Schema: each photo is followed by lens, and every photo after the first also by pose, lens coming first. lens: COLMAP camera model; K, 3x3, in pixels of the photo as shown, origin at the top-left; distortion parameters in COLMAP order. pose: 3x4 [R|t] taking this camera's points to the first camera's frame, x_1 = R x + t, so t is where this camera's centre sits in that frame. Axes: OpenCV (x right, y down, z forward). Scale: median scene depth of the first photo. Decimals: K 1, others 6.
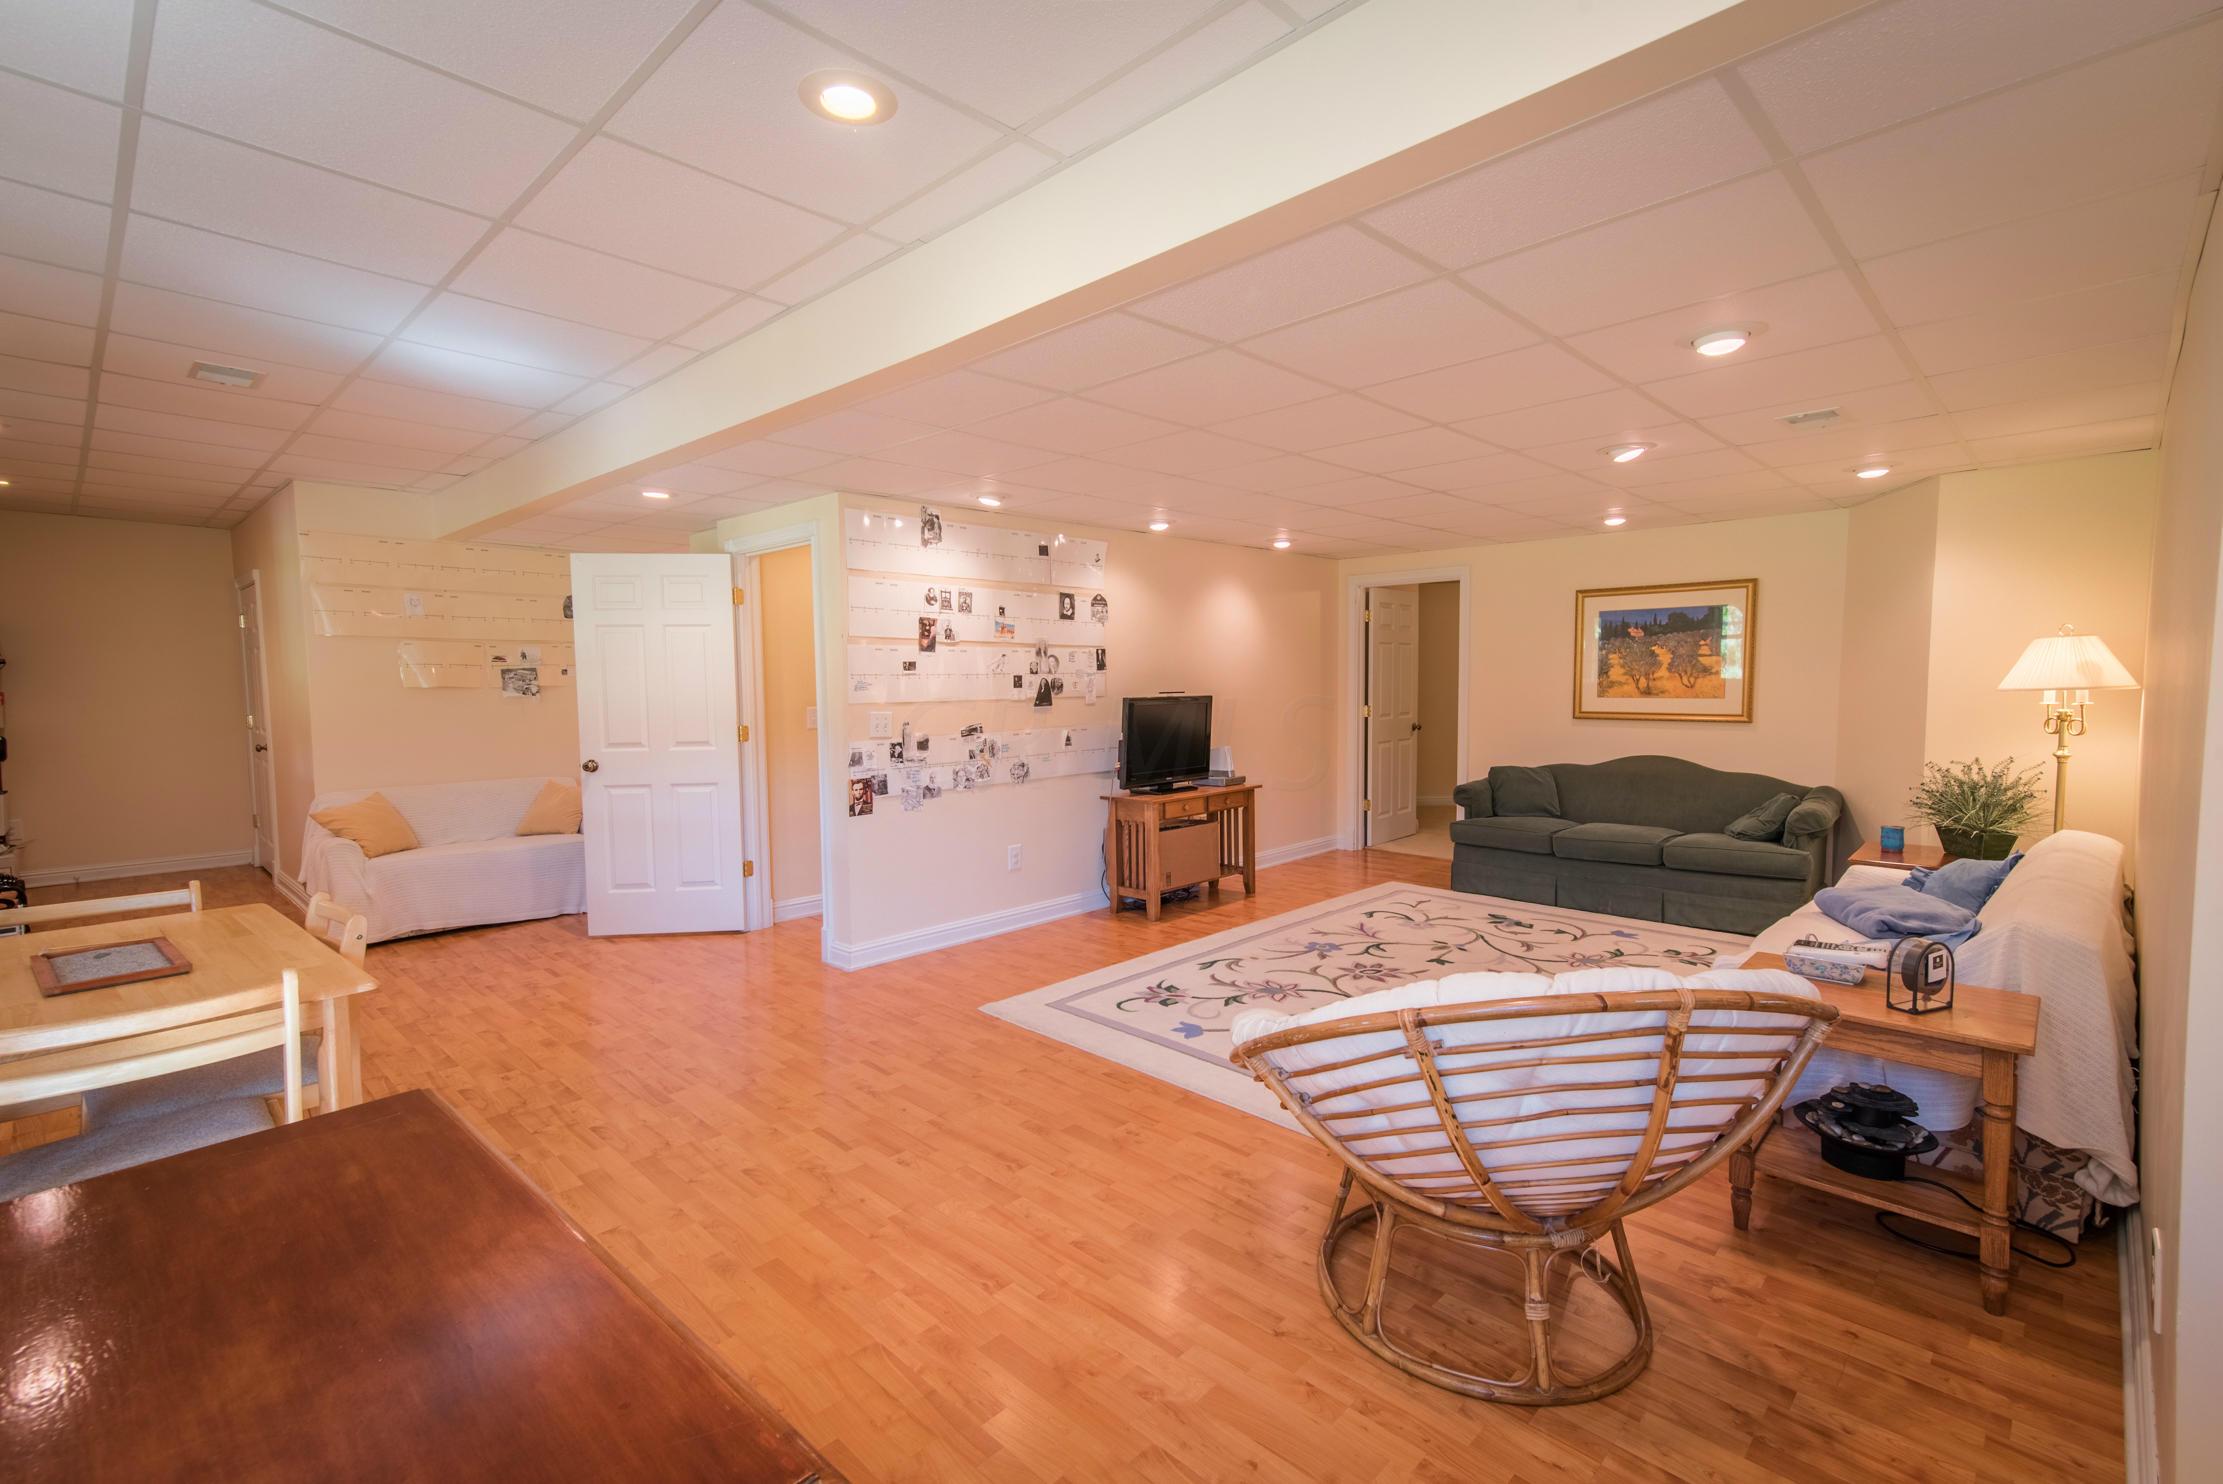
lens RADIAL K [[984.4, 0, 1123.7], [0, 984.4, 742.2], [0, 0, 1]] dist [0.038892, 0.000185]
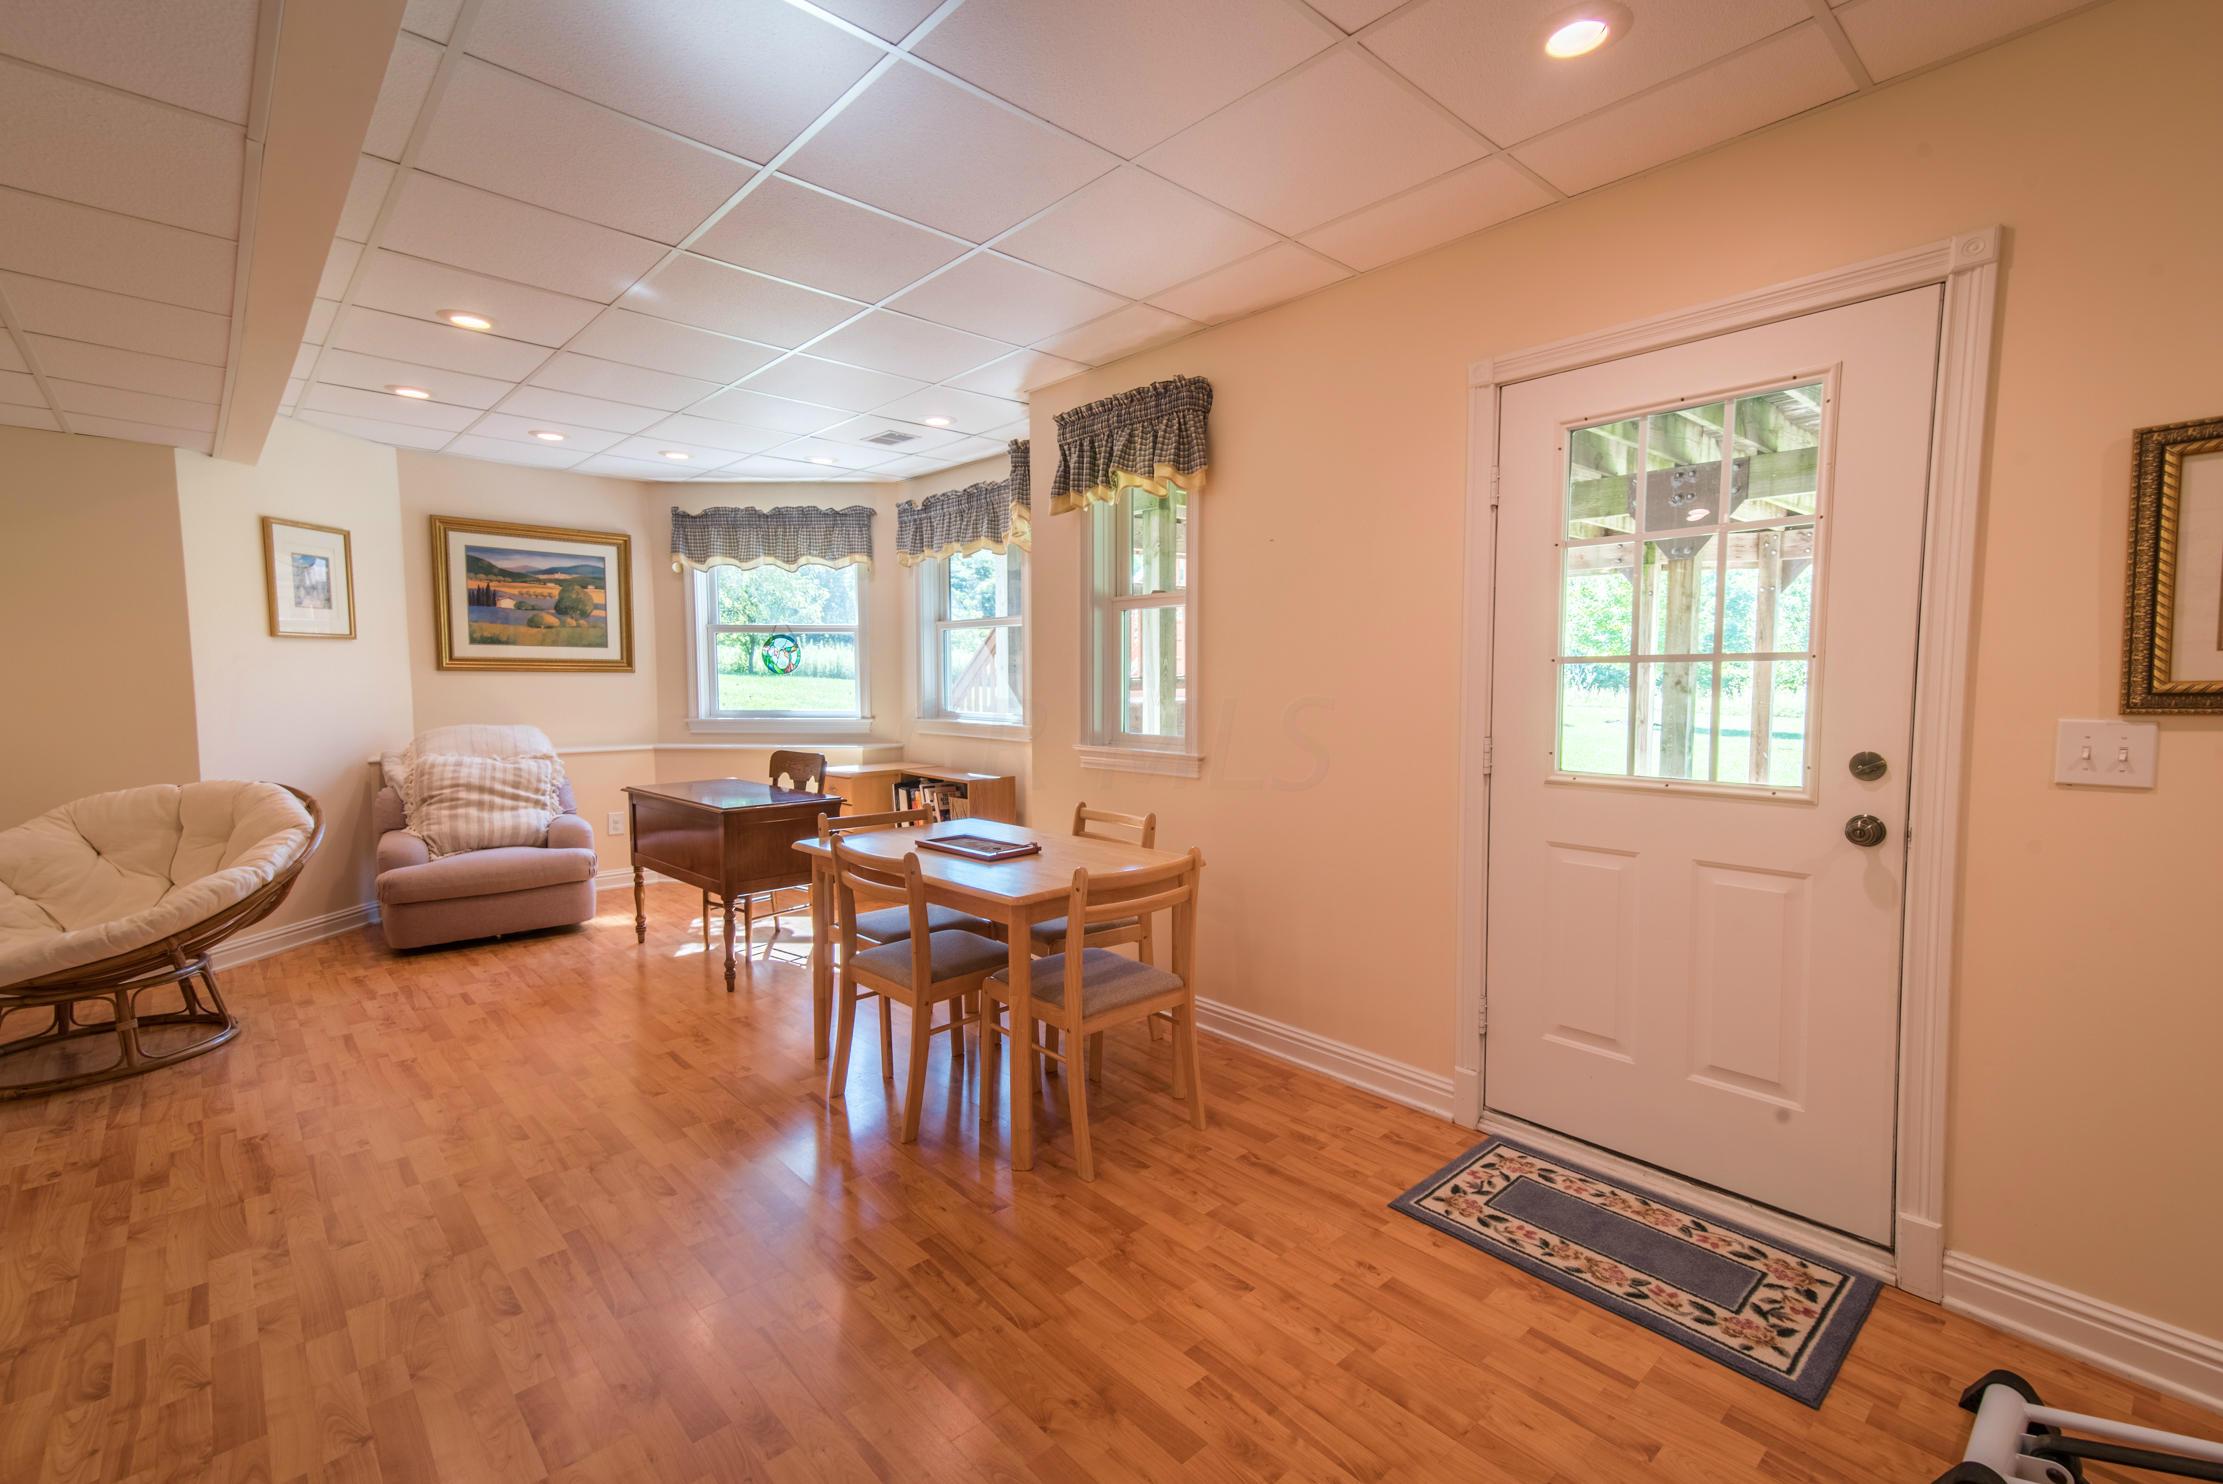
lens RADIAL K [[984.4, 0, 1123.7], [0, 984.4, 742.2], [0, 0, 1]] dist [0.038892, 0.000185]
pose [[-0.998242, 0.004567, 0.059088, -0.643477], [0.012464, 0.990906, 0.133980, -0.057287], [-0.057938, 0.134481, -0.989221, 1.179104]]
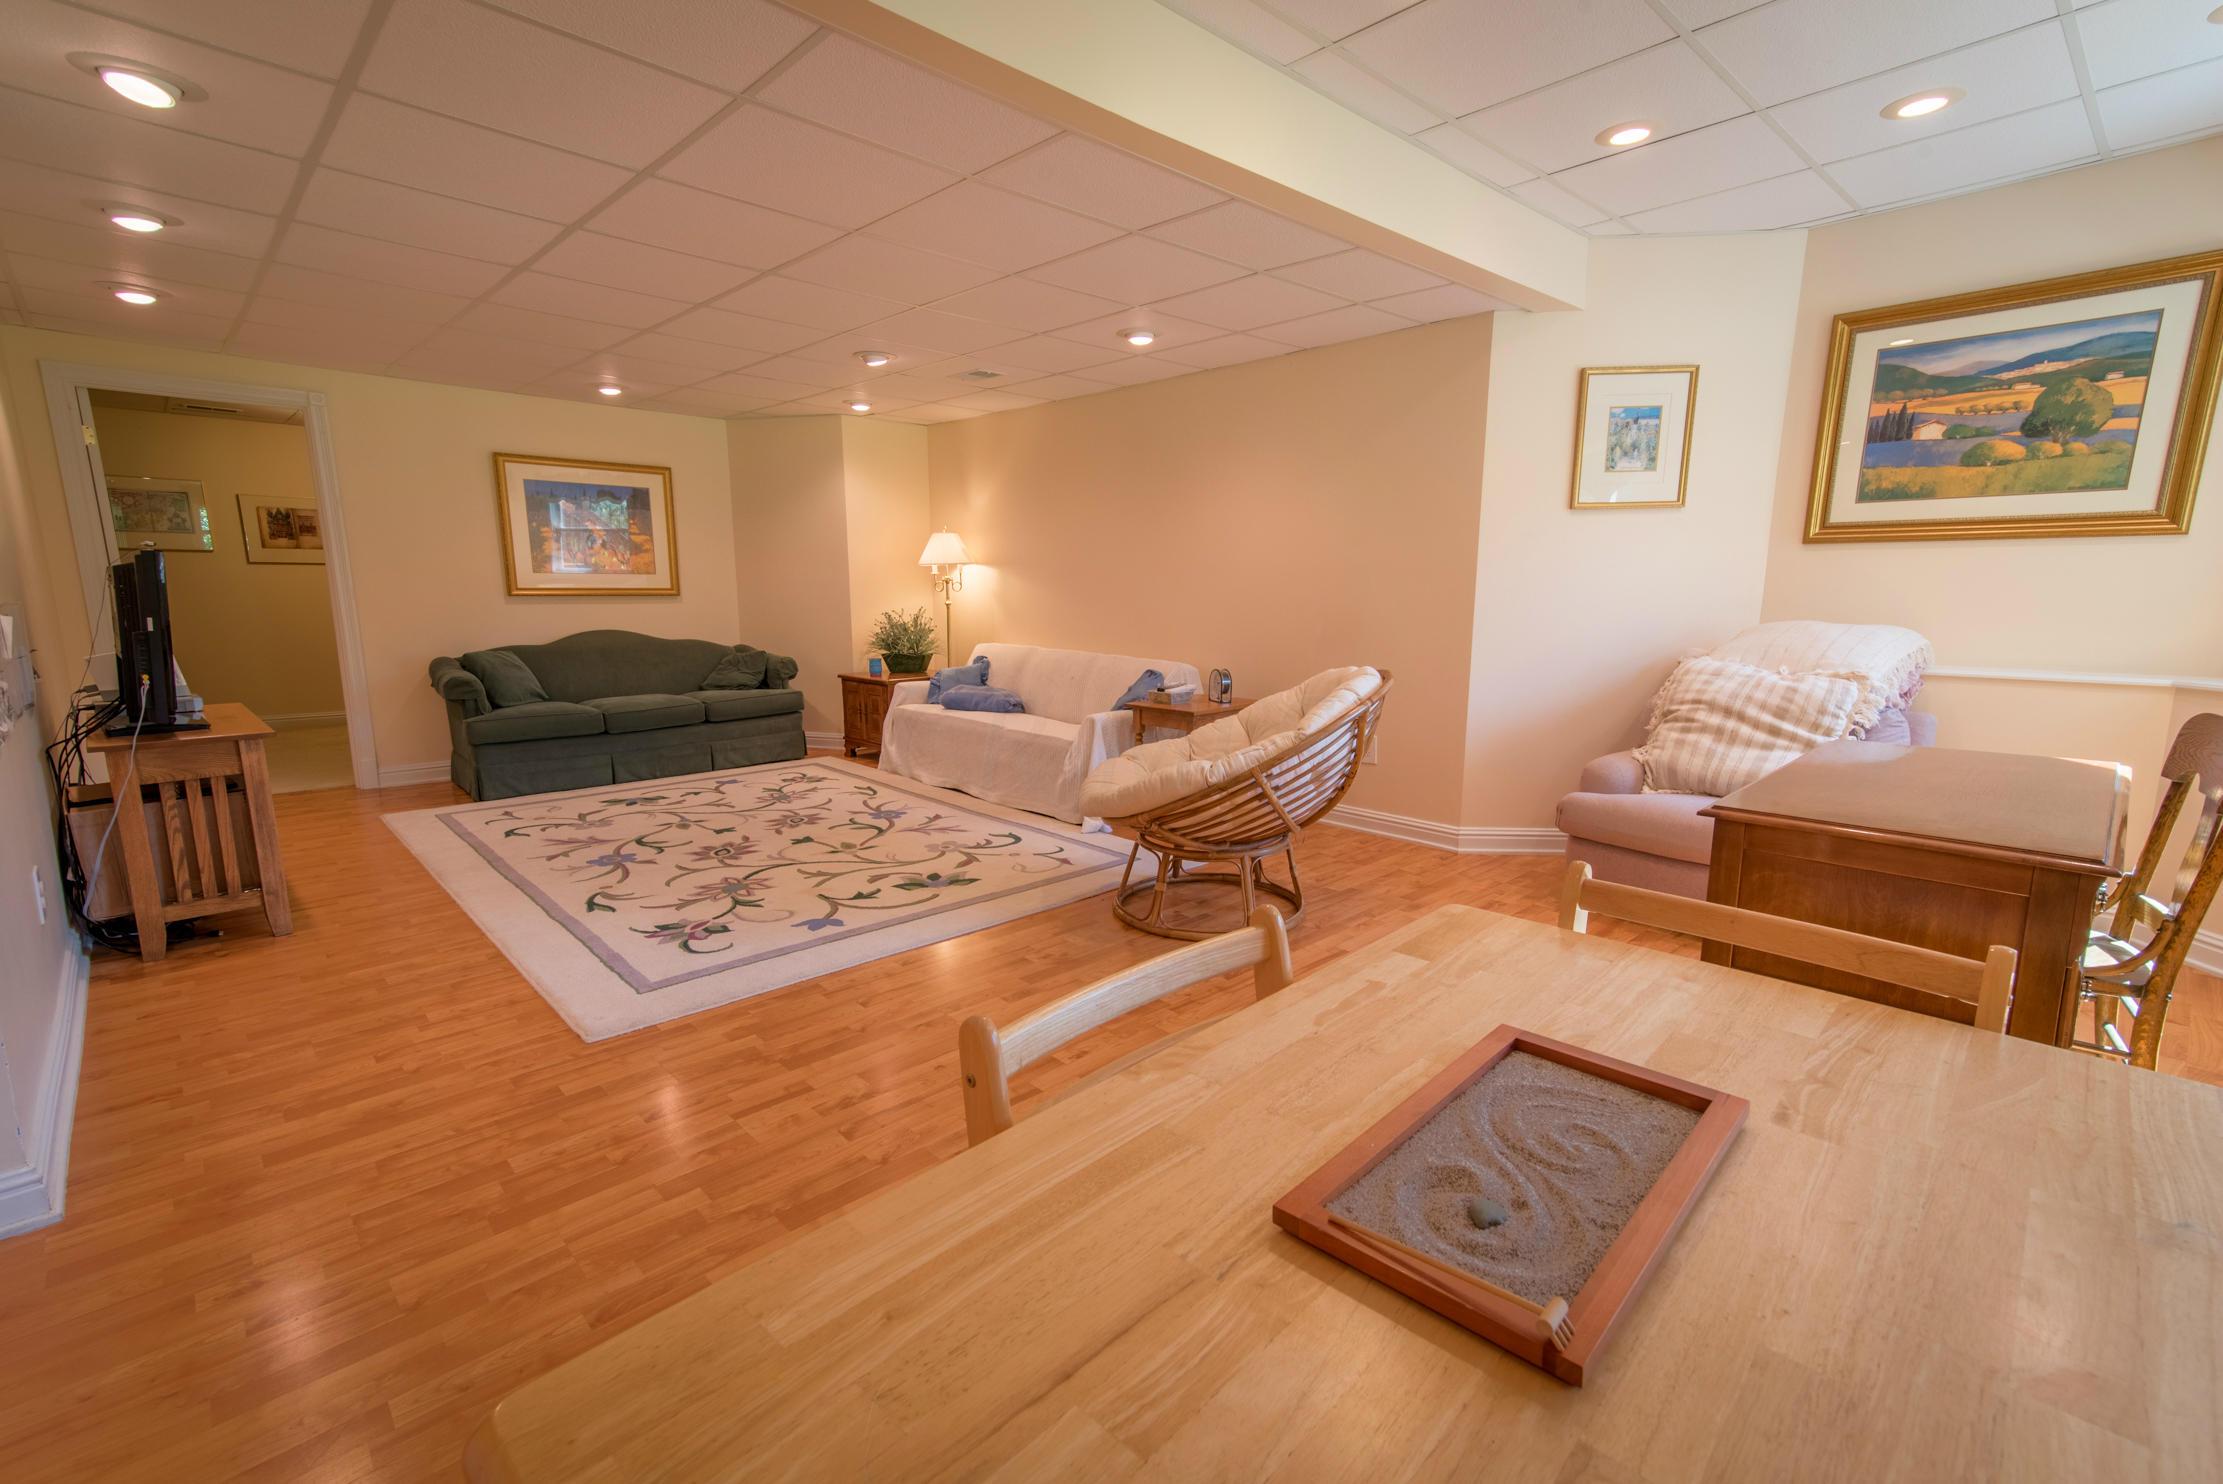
lens RADIAL K [[984.4, 0, 1123.7], [0, 984.4, 742.2], [0, 0, 1]] dist [0.038892, 0.000185]
pose [[0.042771, -0.154221, 0.987110, -0.656329], [0.065197, 0.986339, 0.151275, 0.009403], [-0.996955, 0.057886, 0.052241, 0.560739]]
